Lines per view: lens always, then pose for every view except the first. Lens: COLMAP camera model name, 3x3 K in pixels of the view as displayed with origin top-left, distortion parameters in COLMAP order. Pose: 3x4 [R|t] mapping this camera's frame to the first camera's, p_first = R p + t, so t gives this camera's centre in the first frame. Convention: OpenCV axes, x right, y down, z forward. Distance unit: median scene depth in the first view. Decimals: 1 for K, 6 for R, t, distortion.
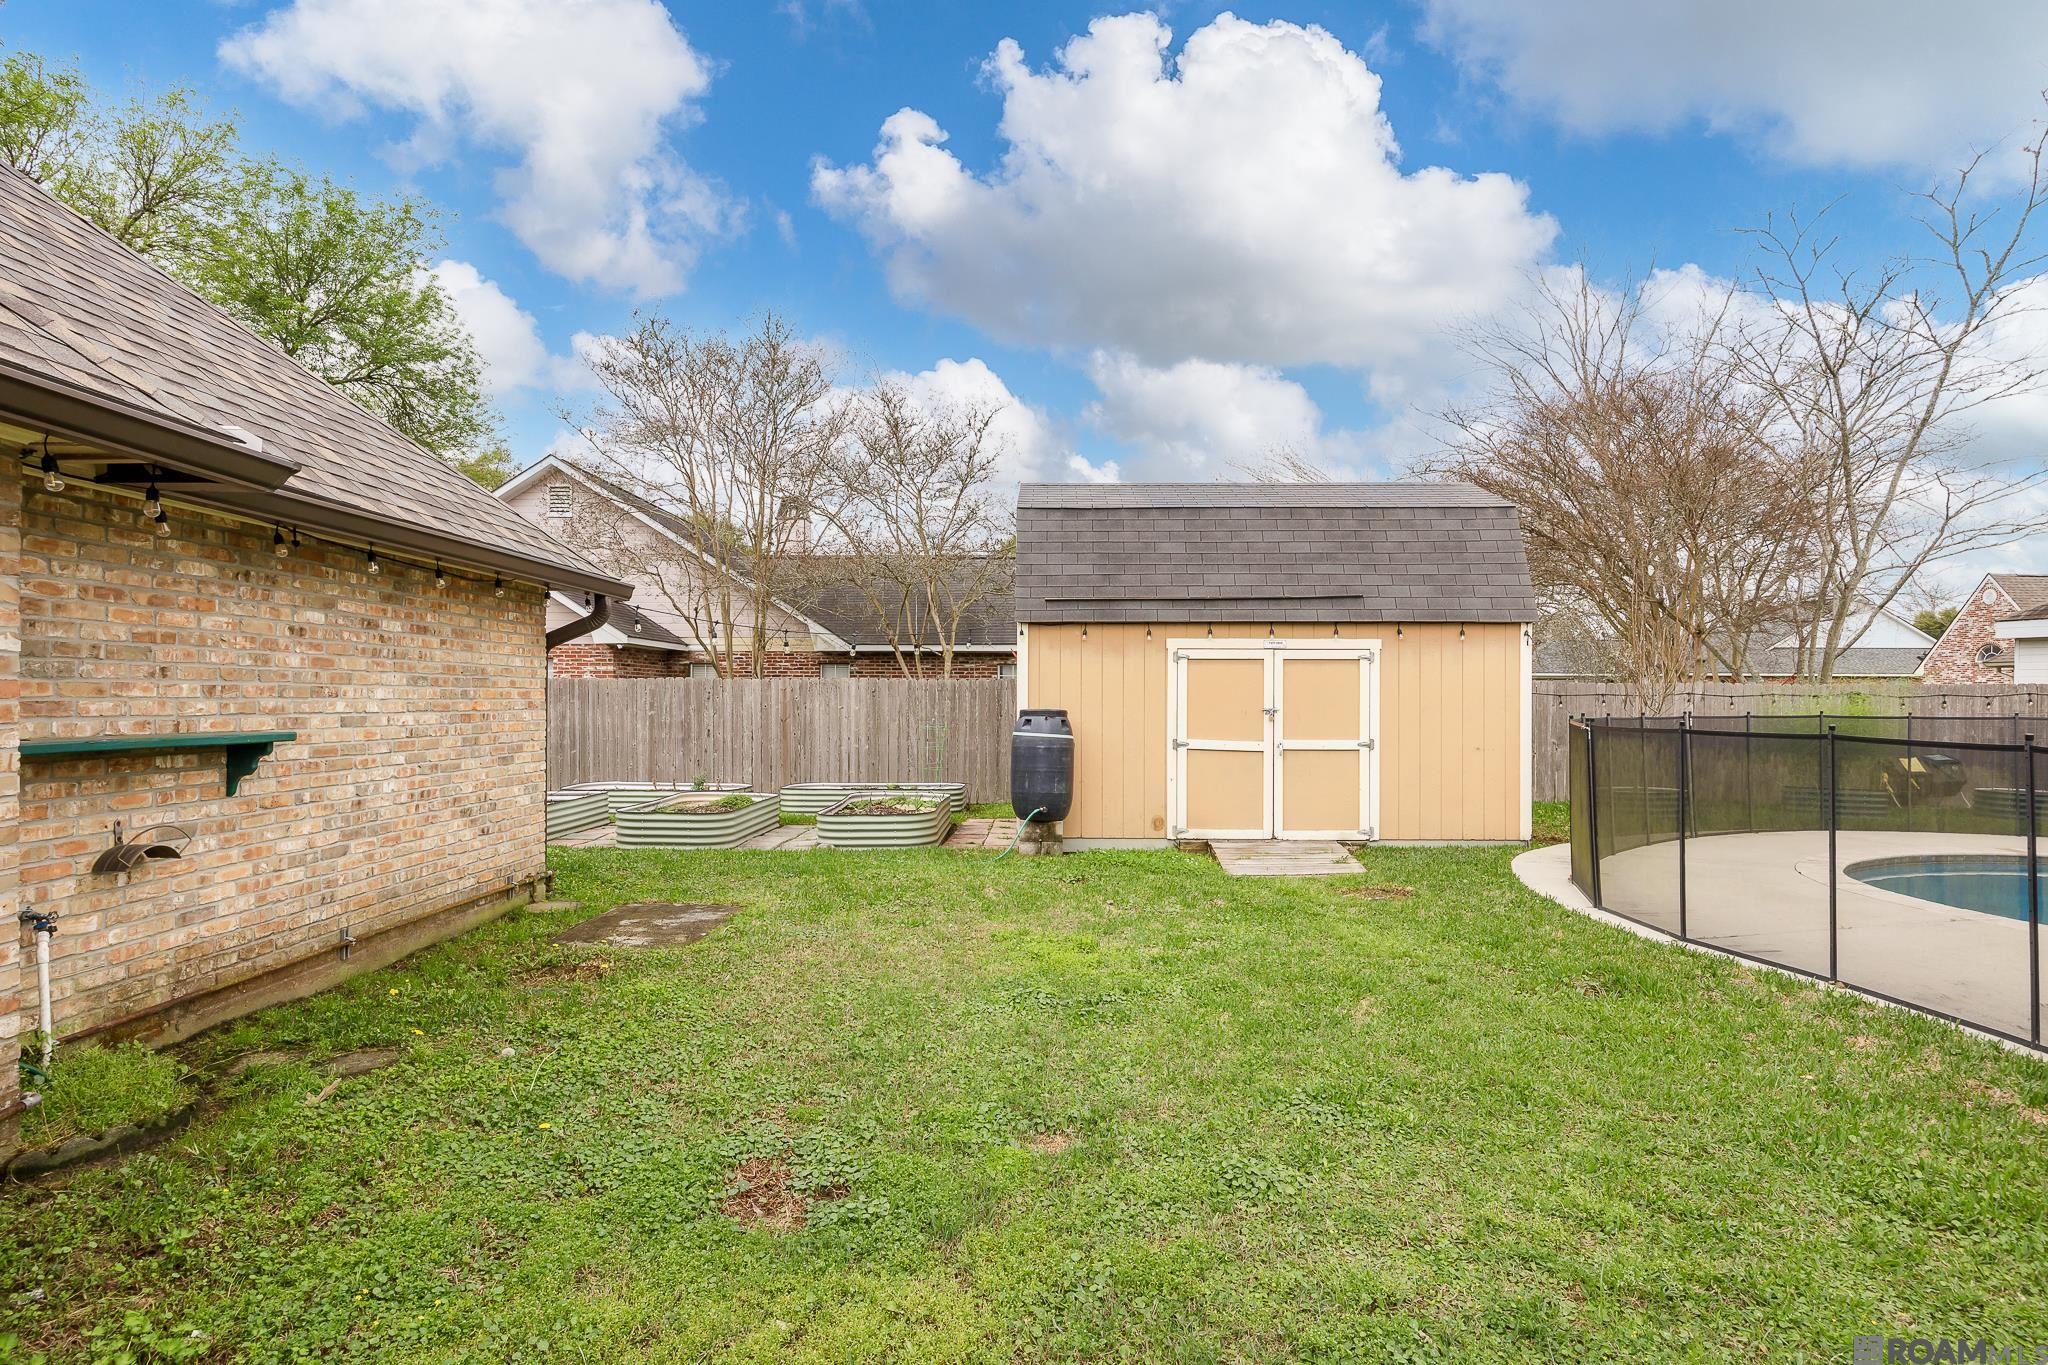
lens RADIAL K [[1037.6, 0, 1029.5], [0, 1037.6, 699.6], [0, 0, 1]] dist [-0.005305, -0.001728]
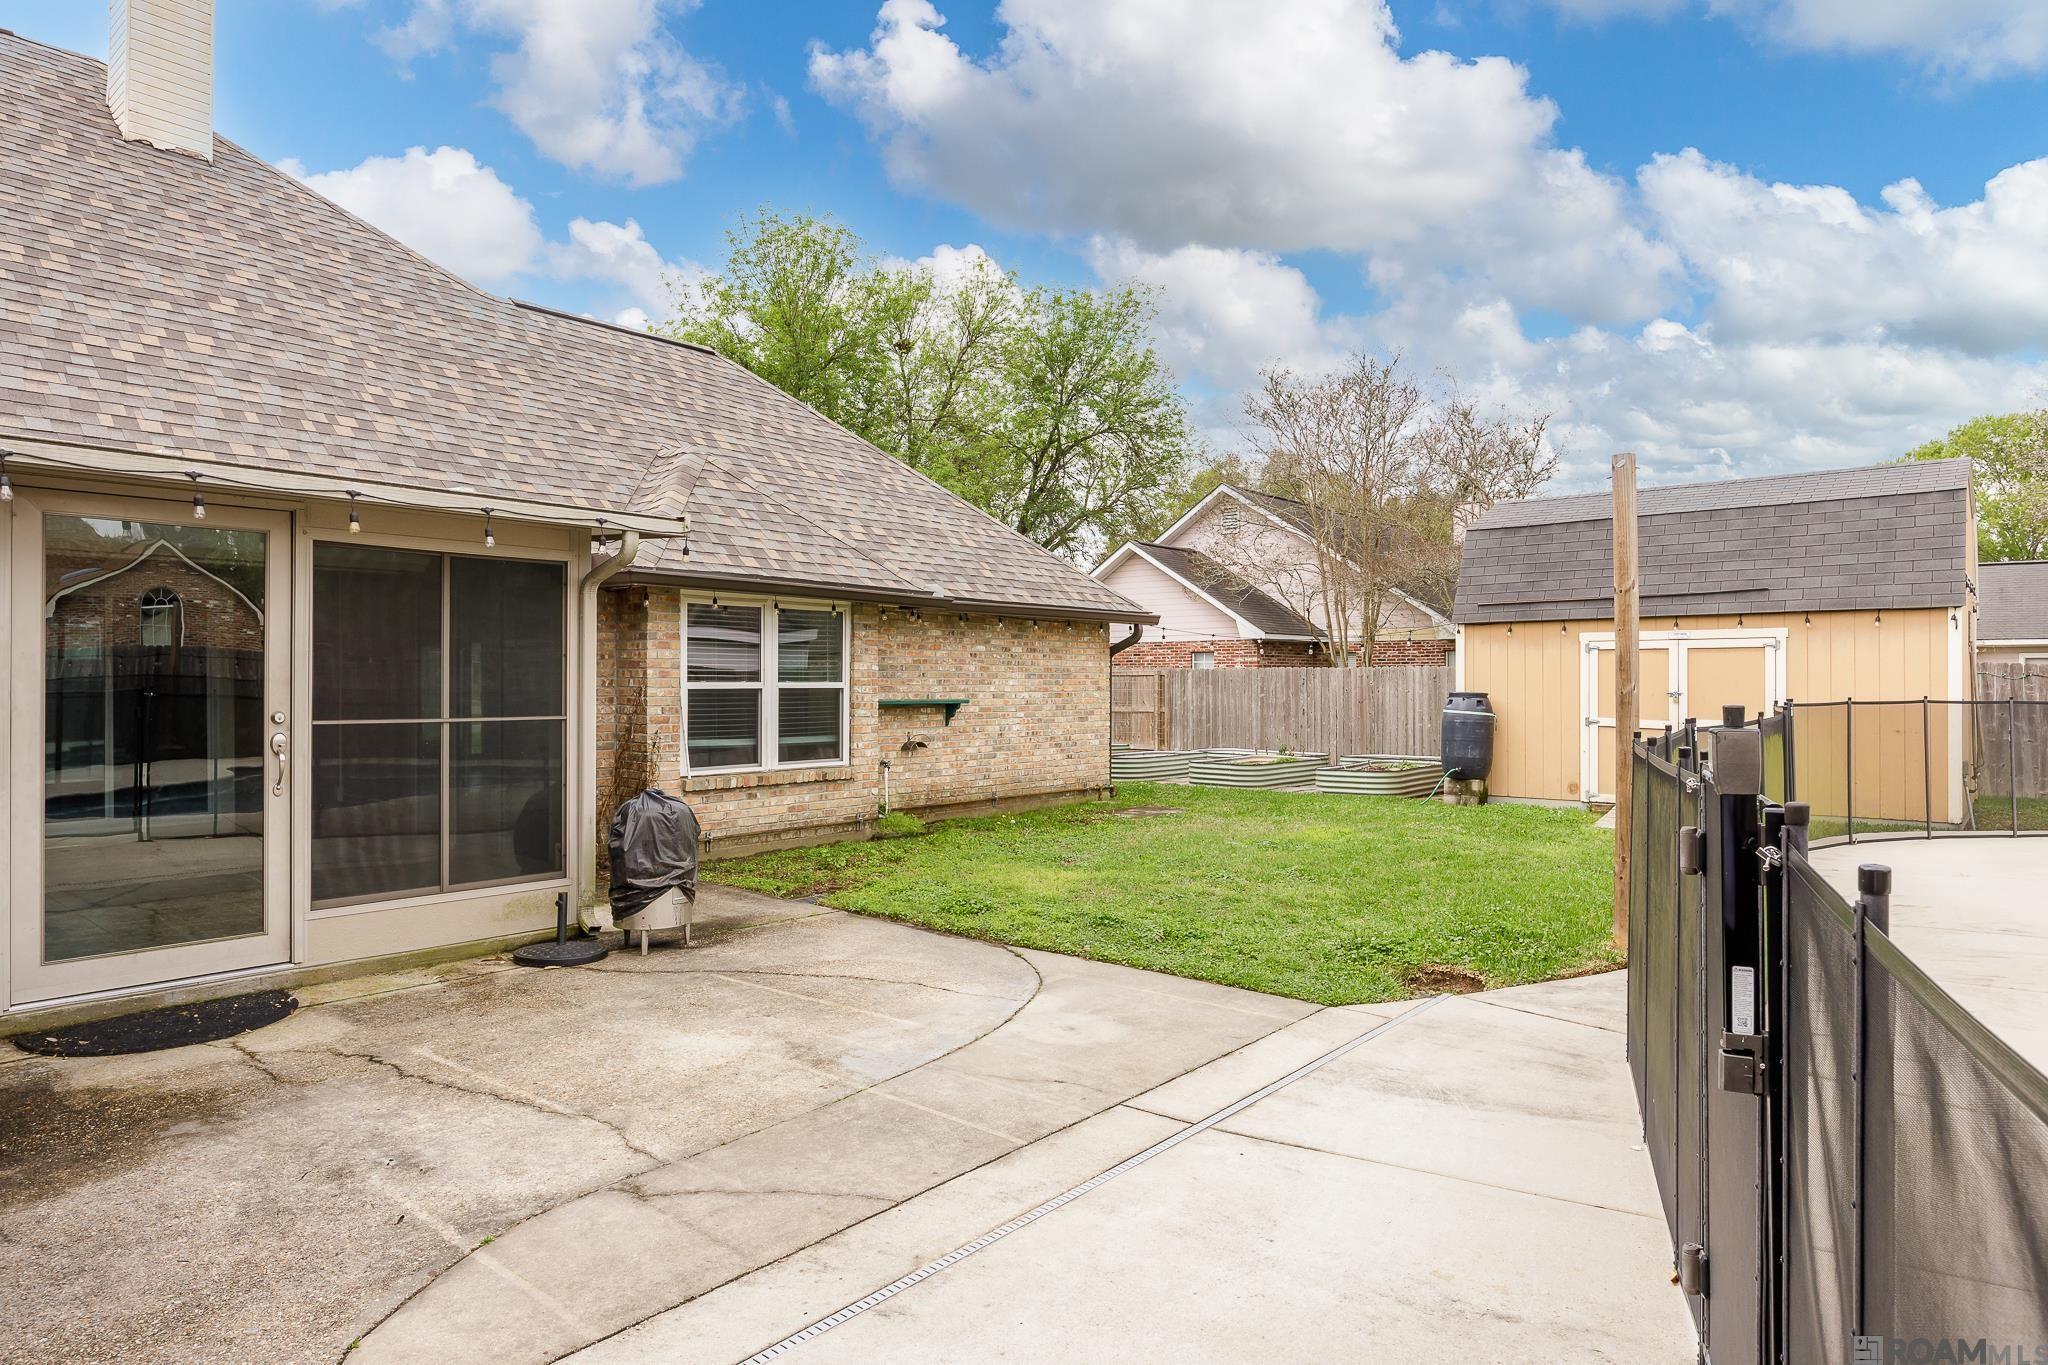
lens RADIAL K [[1195.2, 0, 1024.0], [0, 1195.2, 682.5], [0, 0, 1]] dist [-0.001417, -0.001013]
pose [[0.771412, -0.003621, -0.636326, 0.696048], [0.002421, 0.999993, -0.002754, 0.000512], [0.636331, 0.000584, 0.771416, -0.631418]]
